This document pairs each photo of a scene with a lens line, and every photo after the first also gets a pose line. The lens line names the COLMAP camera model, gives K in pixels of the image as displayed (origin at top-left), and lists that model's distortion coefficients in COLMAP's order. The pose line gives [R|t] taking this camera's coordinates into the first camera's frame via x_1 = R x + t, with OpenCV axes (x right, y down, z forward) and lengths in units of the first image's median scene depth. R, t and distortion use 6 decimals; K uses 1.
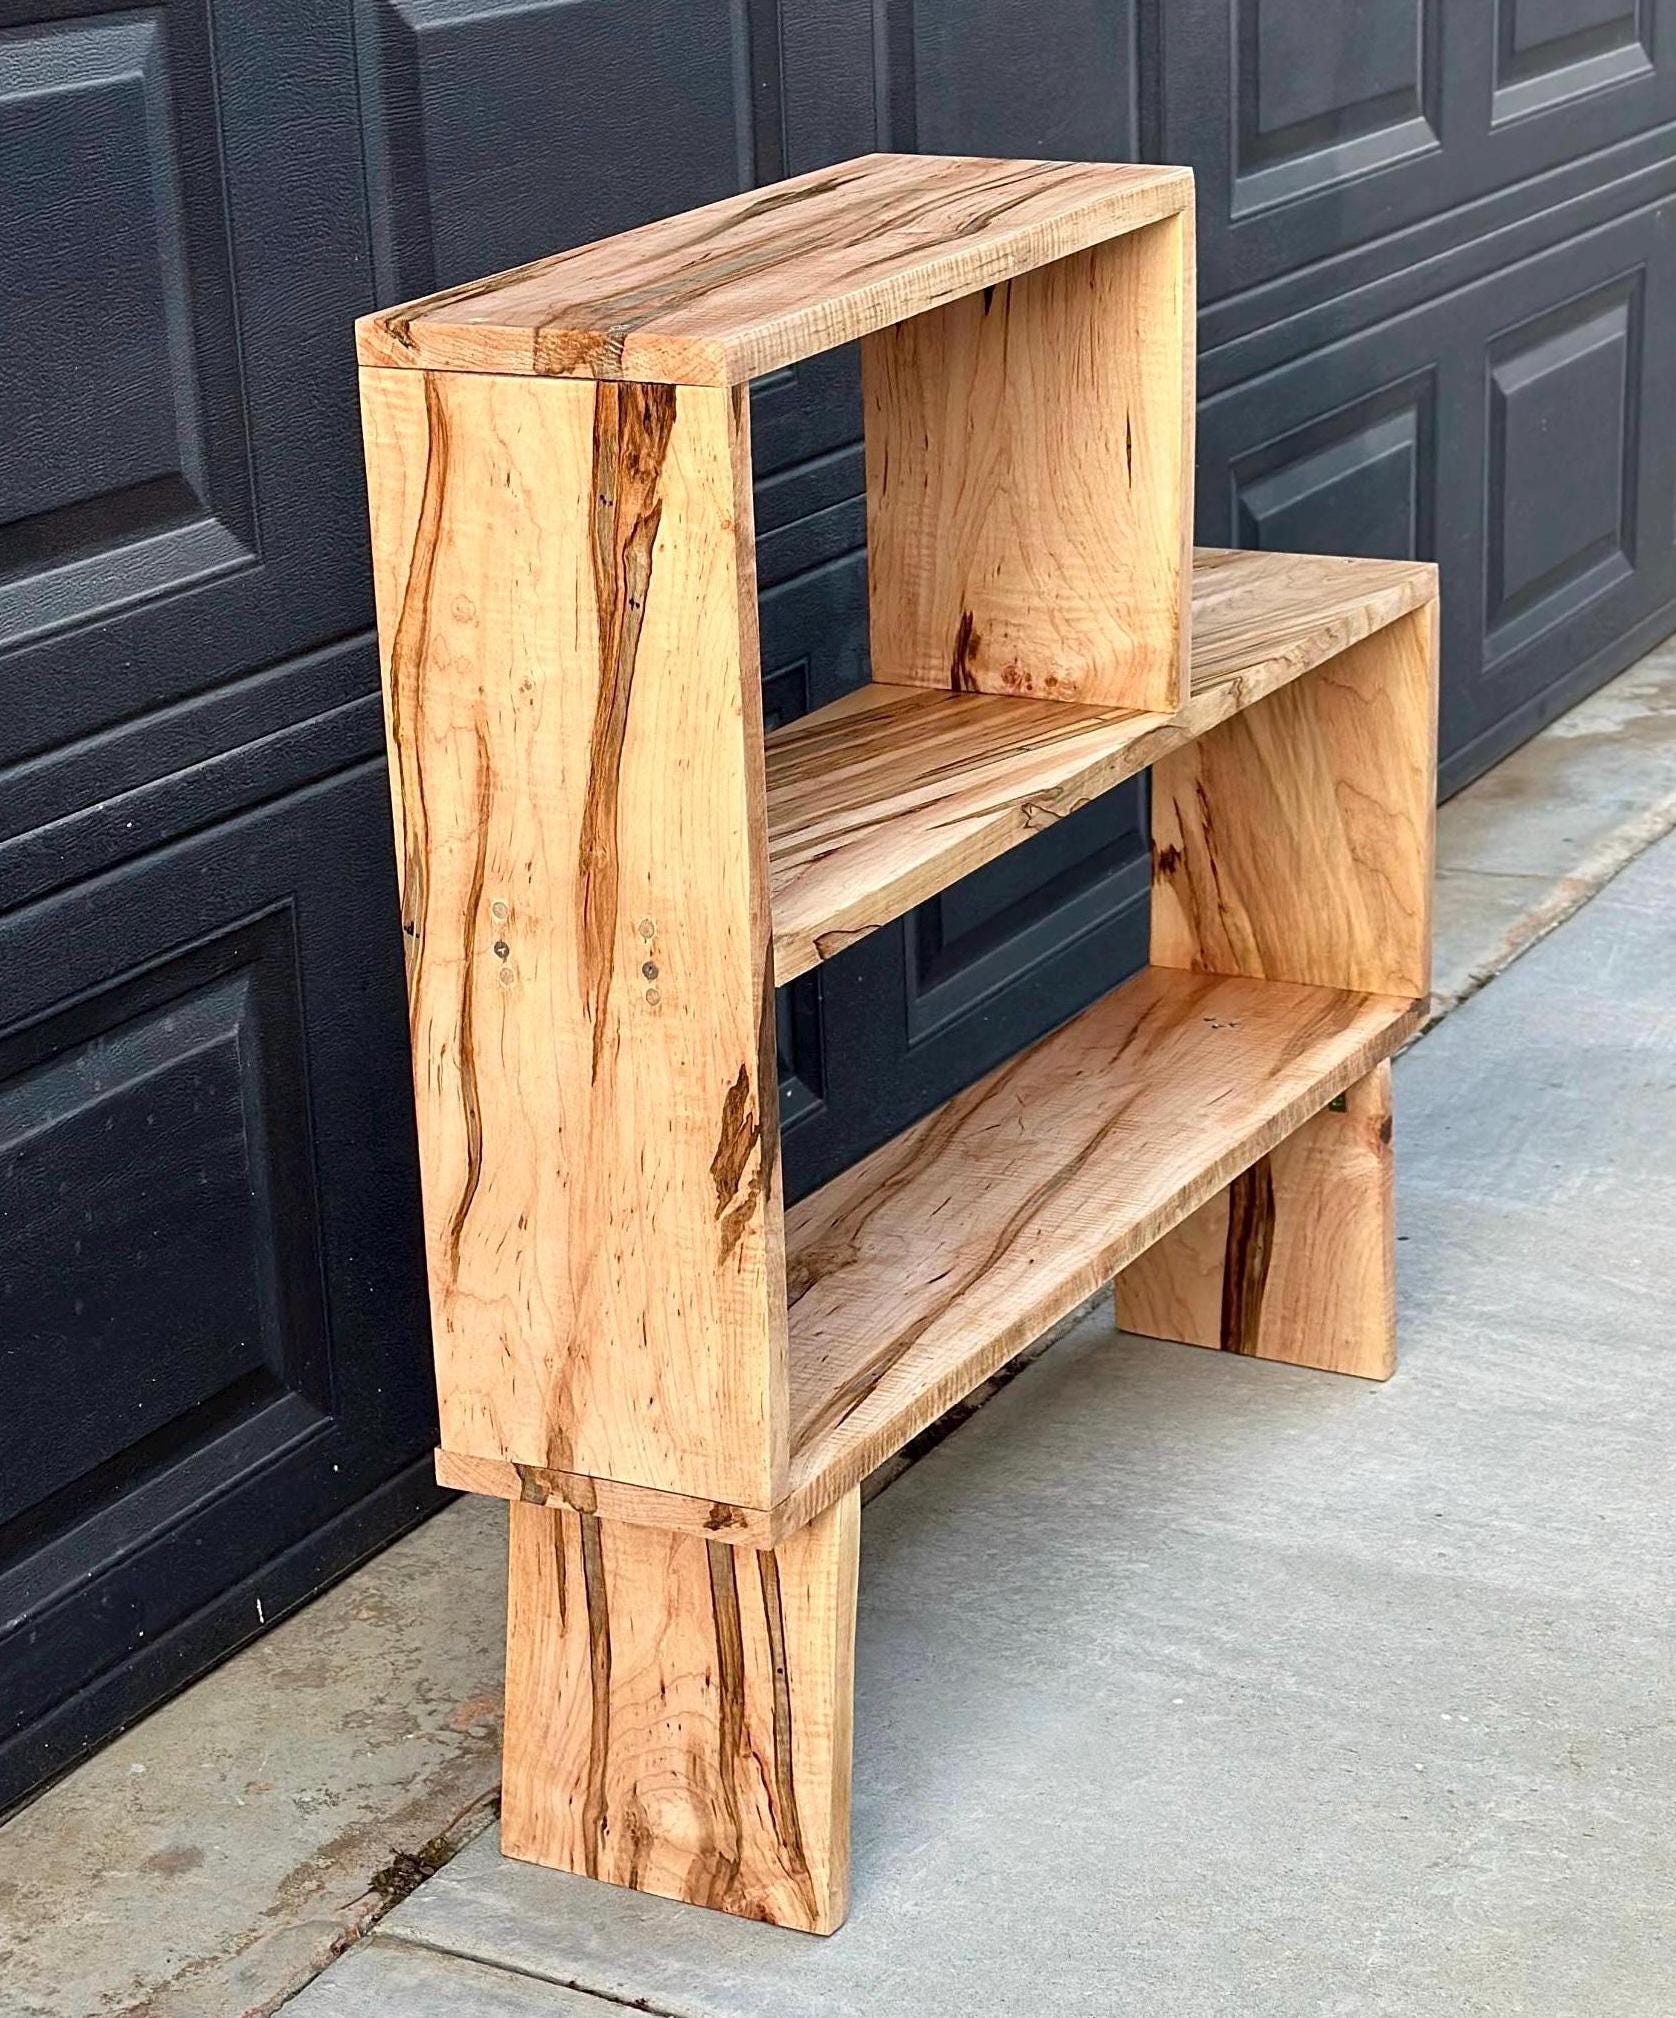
lens RADIAL K [[4189.0, 0, 787.0], [0, 4189.0, 1131.8], [0, 0, 1]] dist [0.160542, -0.111244]
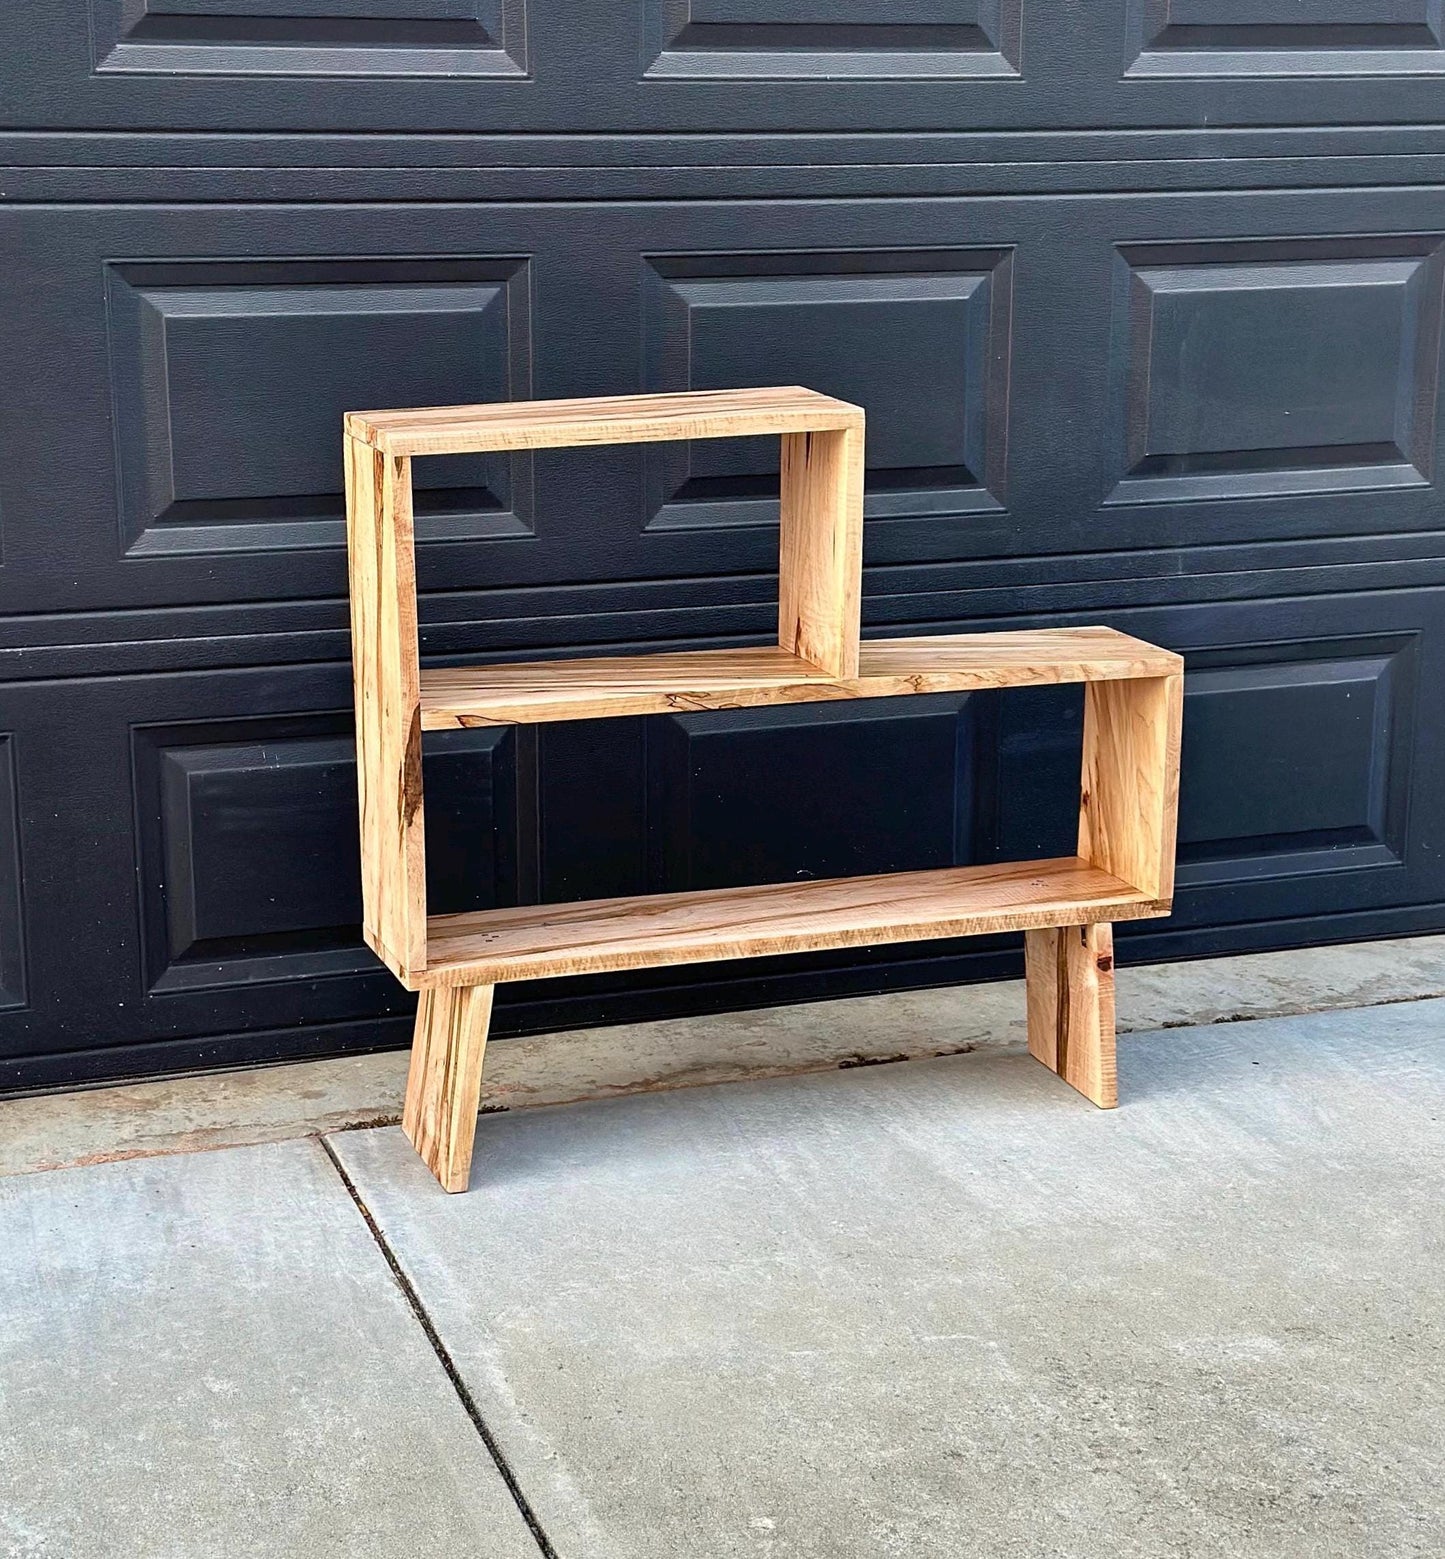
lens RADIAL K [[2859.9, 0, 720.5], [0, 2859.9, 819.6], [0, 0, 1]] dist [0.131028, 0.121335]
pose [[0.752800, 0.211079, -0.623489, 0.885218], [-0.254038, 0.966974, 0.020639, -0.049786], [0.607254, 0.142853, 0.781560, -0.063824]]
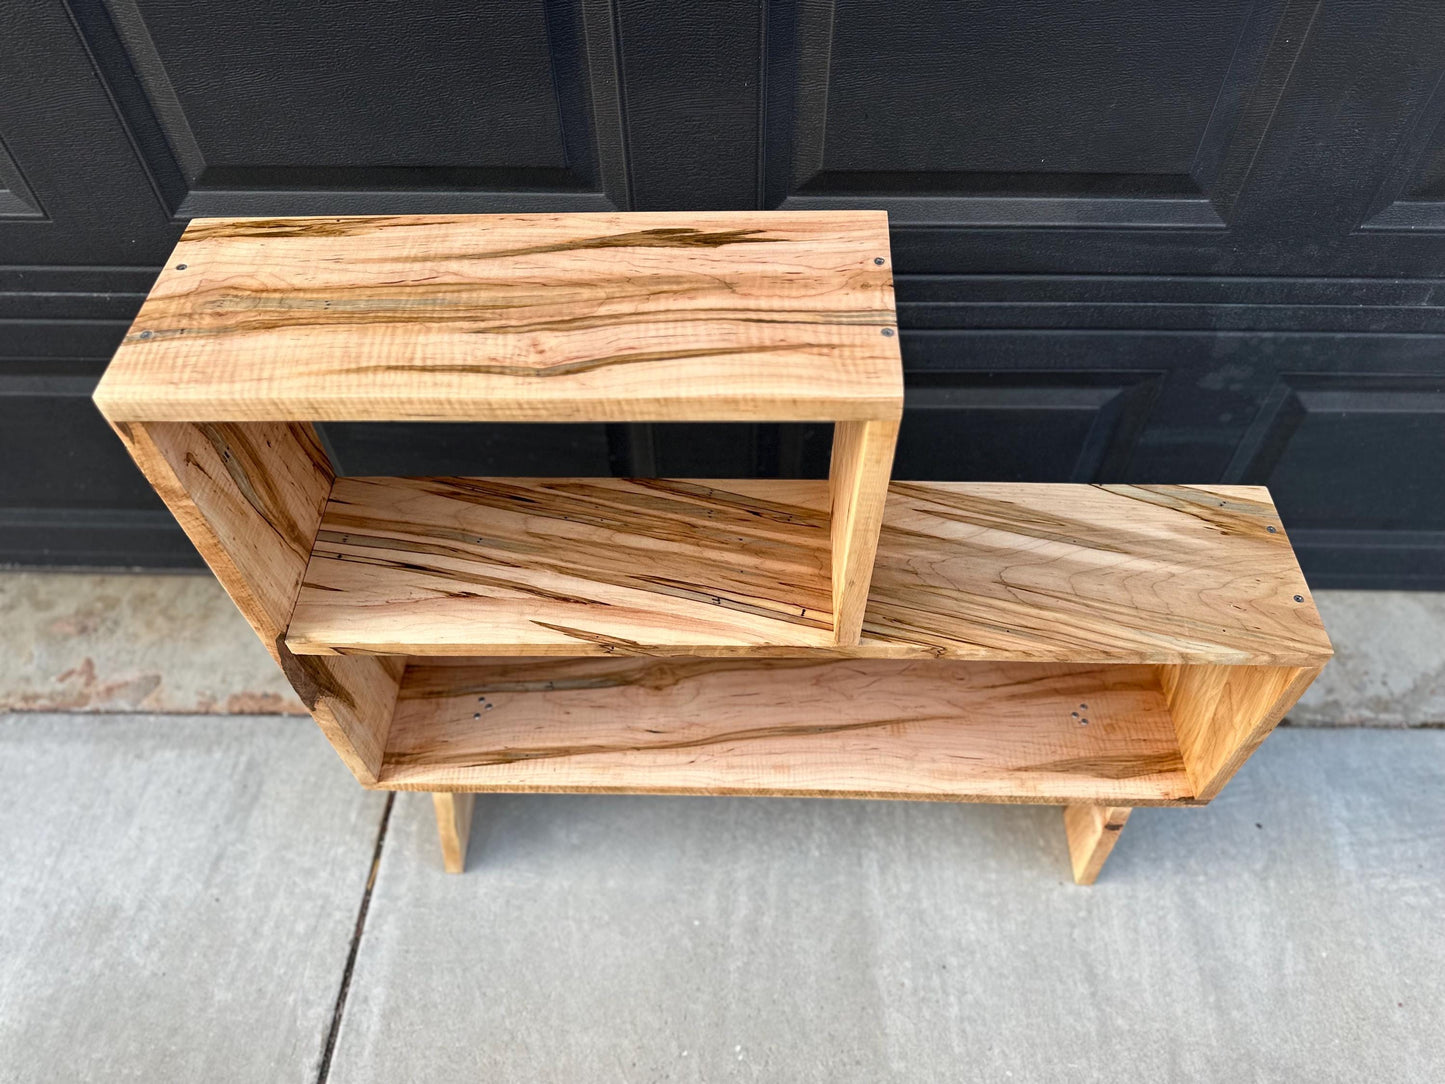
lens RADIAL K [[1025.5, 0, 728.5], [0, 1025.5, 556.2], [0, 0, 1]] dist [0.045266, -0.067719]
pose [[0.459886, 0.721172, -0.518089, 0.242329], [-0.312340, 0.677538, 0.665872, -0.355644], [0.831233, -0.144405, 0.536841, 0.764344]]
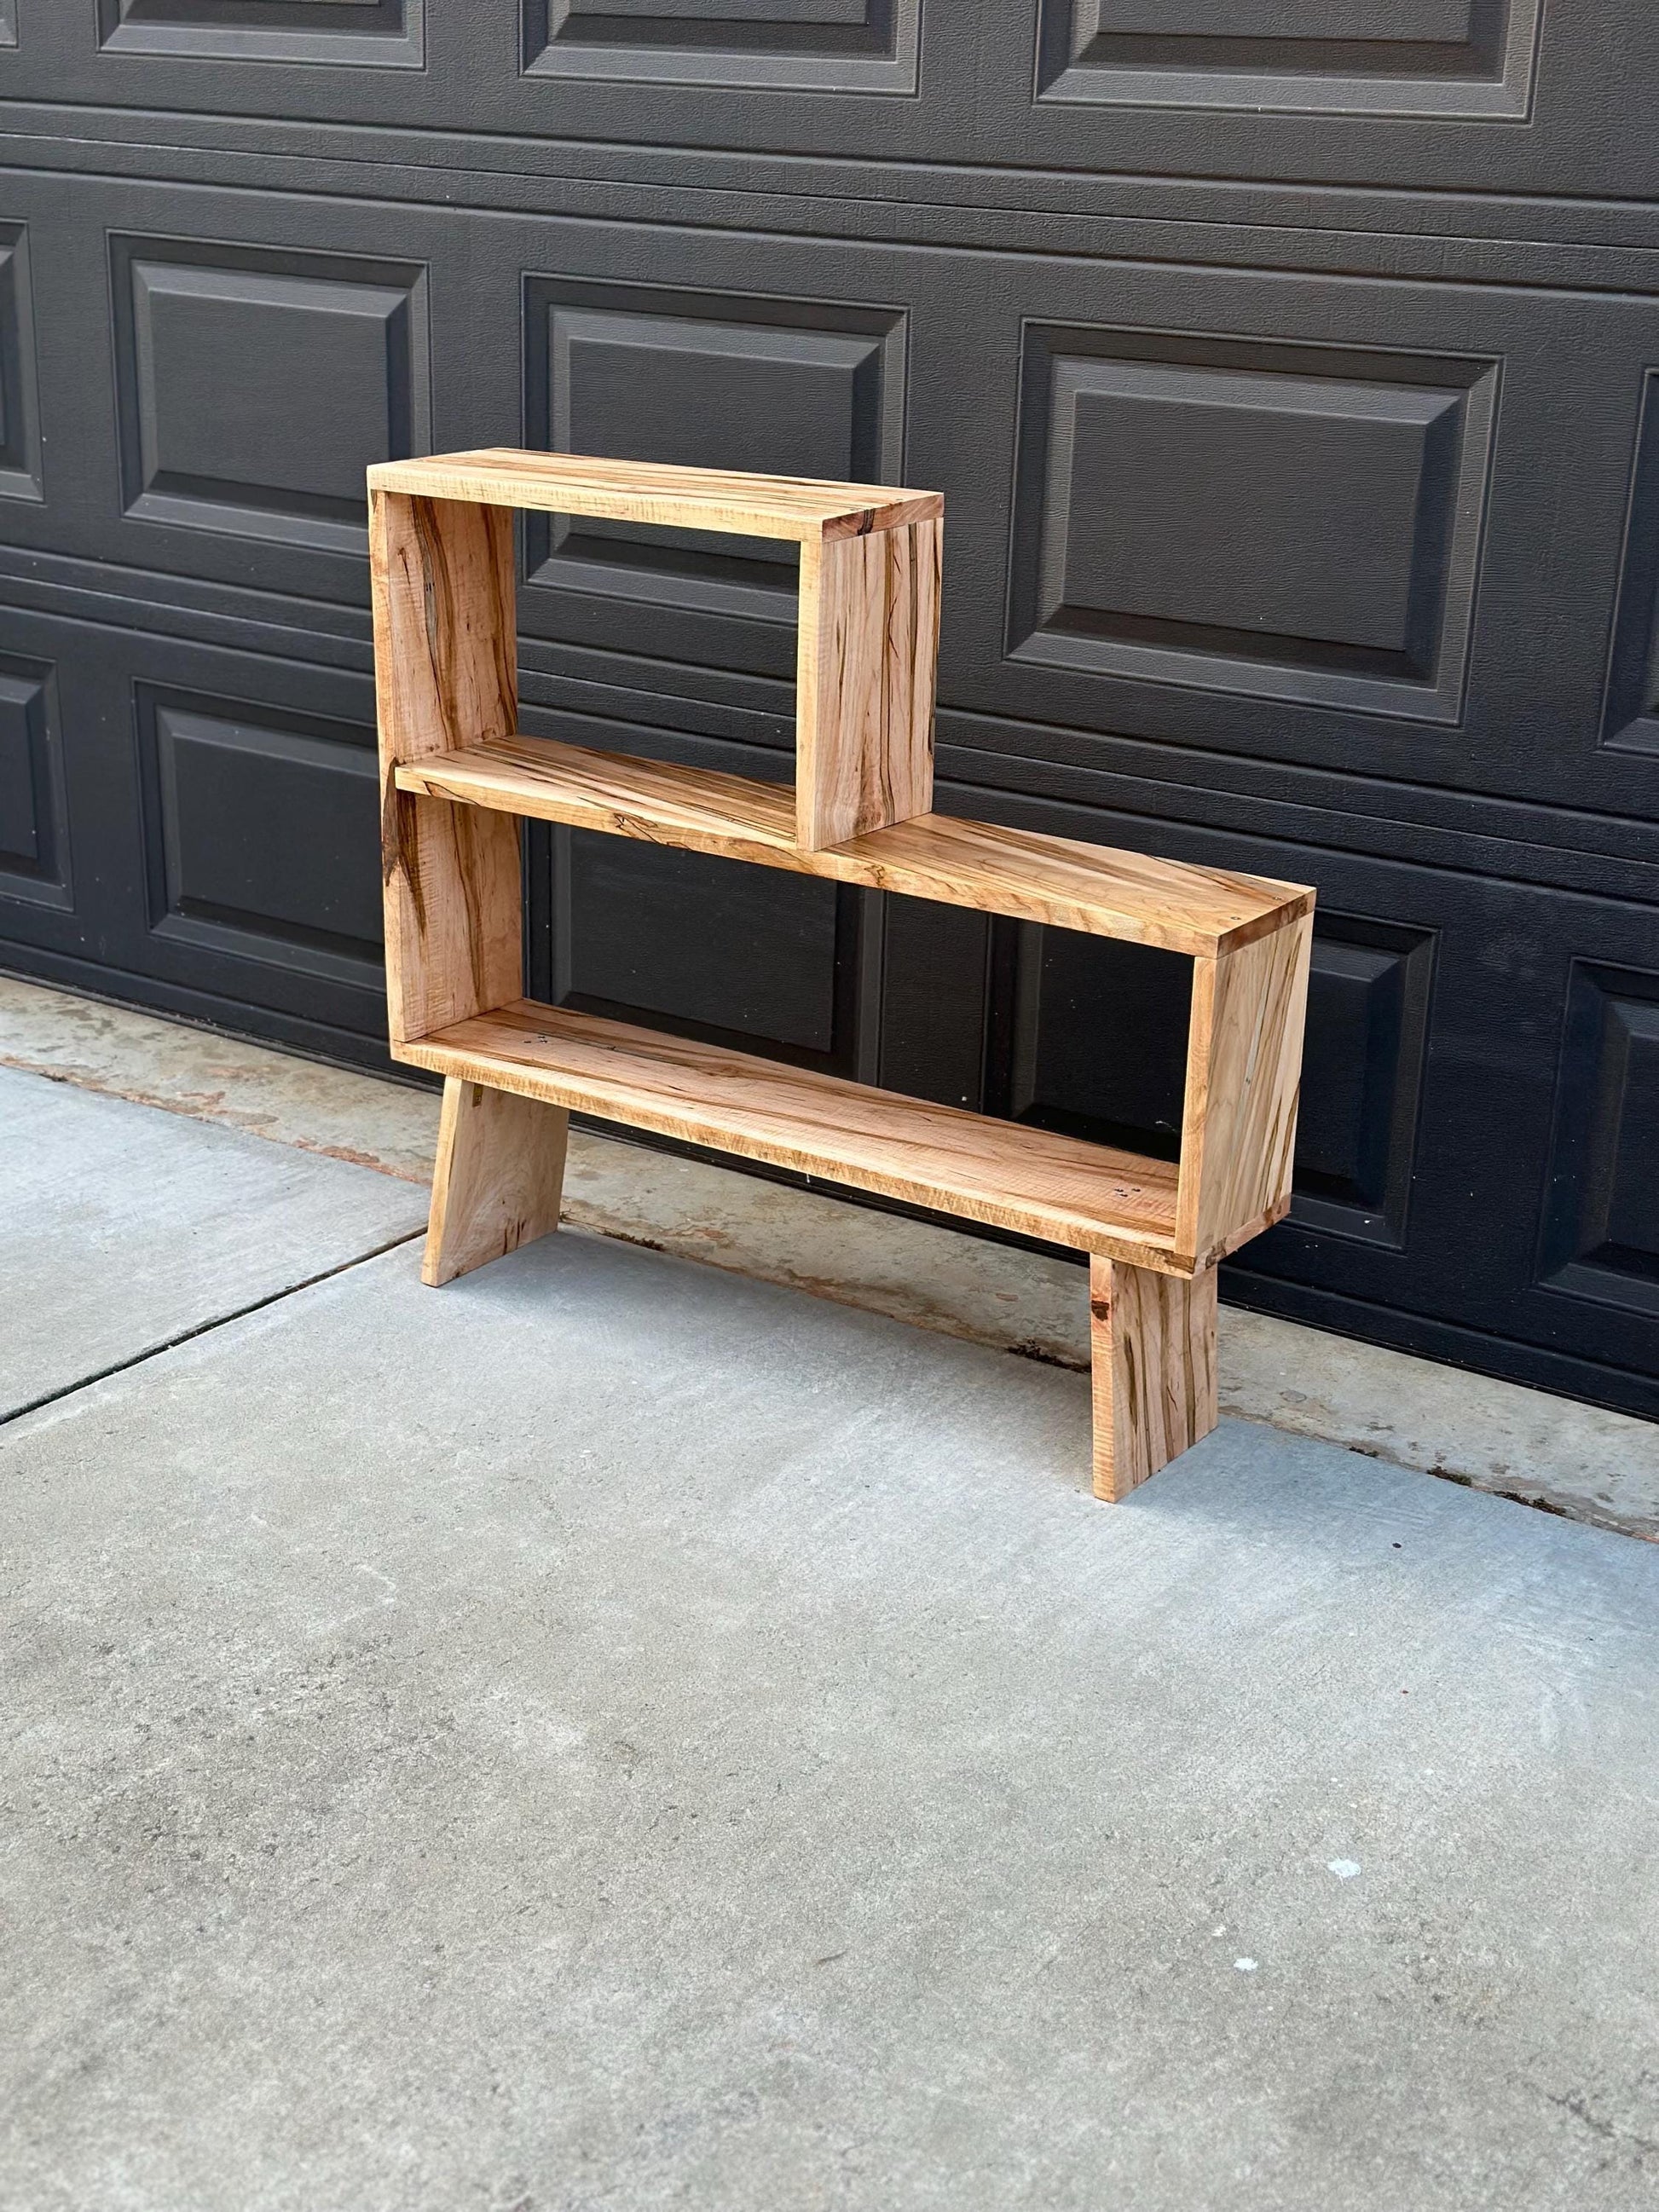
lens RADIAL K [[3085.1, 0, 829.5], [0, 3085.1, 1106.0], [0, 0, 1]] dist [0.169954, -0.235288]
pose [[-0.098314, 0.360176, -0.927690, 1.212448], [-0.360847, 0.855860, 0.370530, -0.453912], [0.927428, 0.371182, 0.045826, 0.985750]]
